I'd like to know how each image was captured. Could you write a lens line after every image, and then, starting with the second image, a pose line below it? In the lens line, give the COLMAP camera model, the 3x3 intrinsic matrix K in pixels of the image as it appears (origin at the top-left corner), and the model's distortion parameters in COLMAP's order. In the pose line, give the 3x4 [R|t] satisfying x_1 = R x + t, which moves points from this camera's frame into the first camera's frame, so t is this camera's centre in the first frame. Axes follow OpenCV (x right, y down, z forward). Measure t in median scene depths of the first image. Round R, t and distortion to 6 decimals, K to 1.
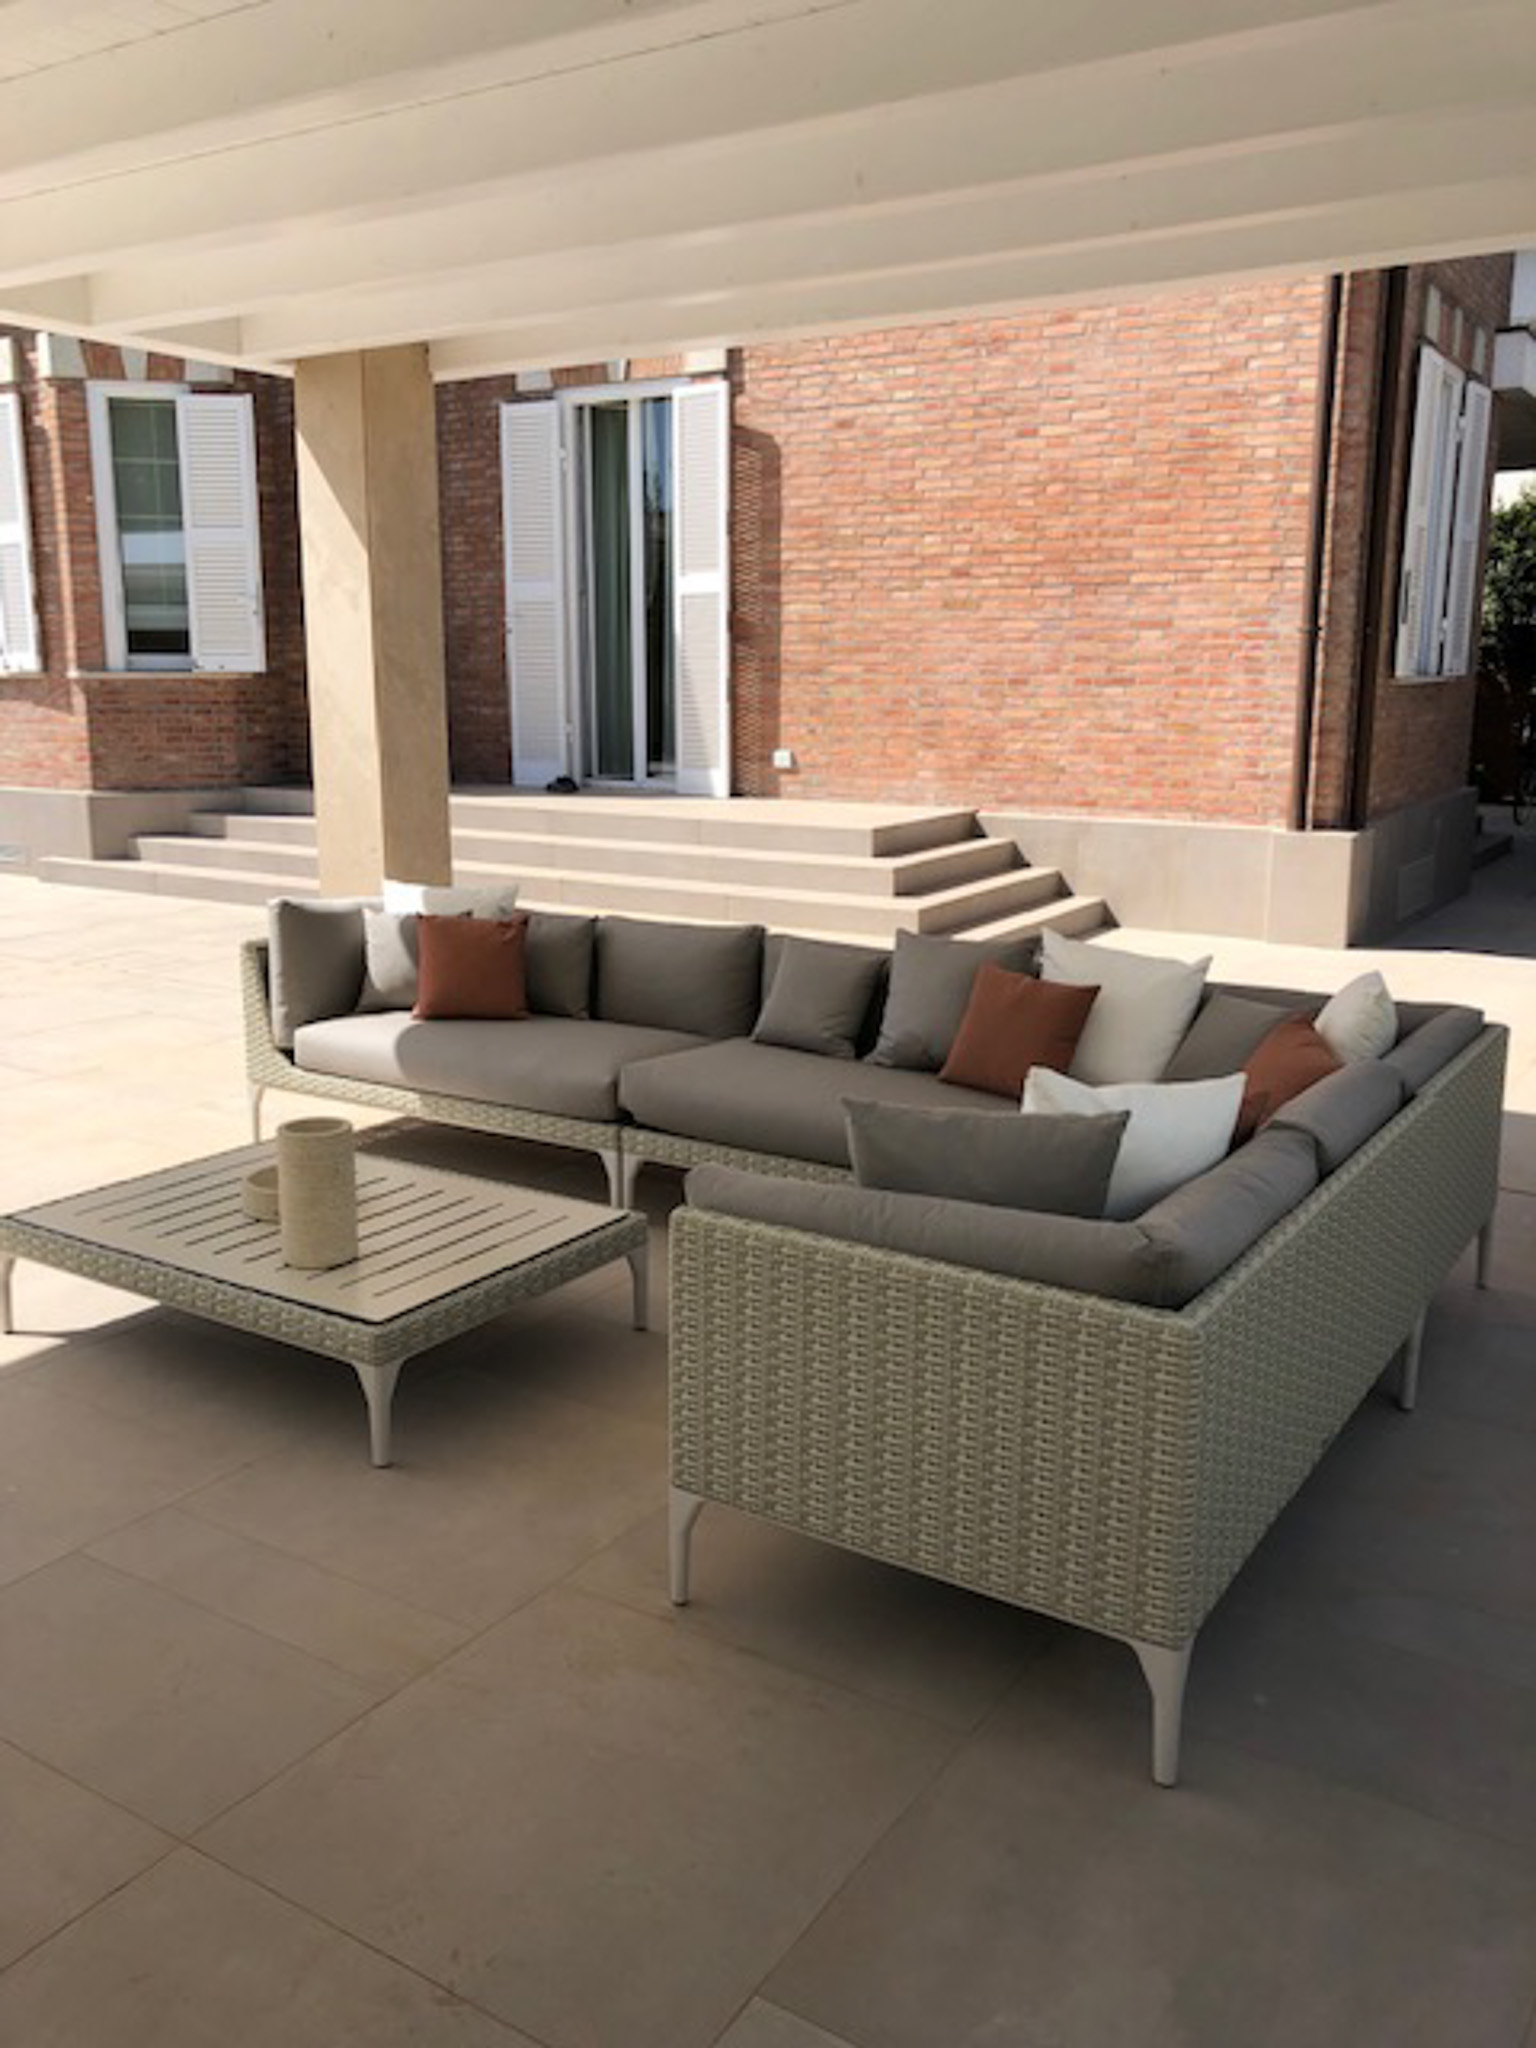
lens RADIAL K [[1664.7, 0, 713.6], [0, 1664.7, 1008.6], [0, 0, 1]] dist [0.203843, -0.395216]
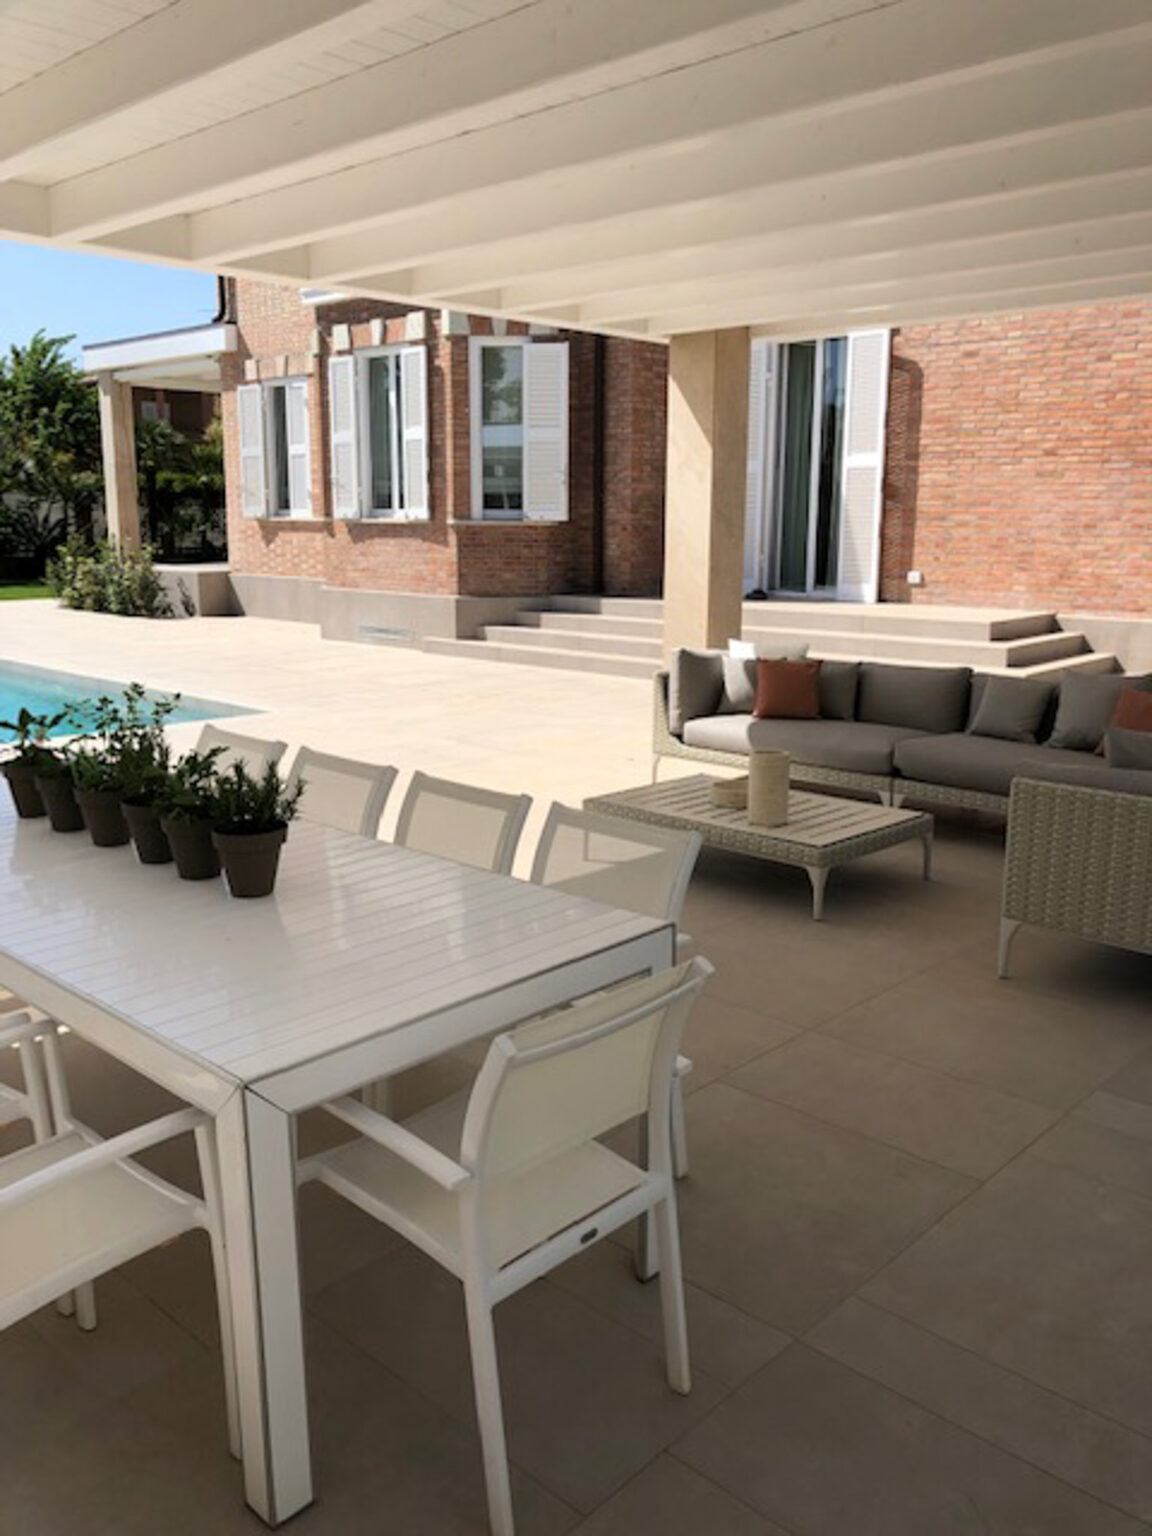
lens RADIAL K [[1254.8, 0, 576.0], [0, 1254.8, 768.0], [0, 0, 1]] dist [0.069428, 0.005652]
pose [[0.987679, 0.037247, -0.151998, -0.082213], [-0.037904, 0.999280, -0.001425, 0.033691], [0.151836, 0.007169, 0.988380, -0.156012]]
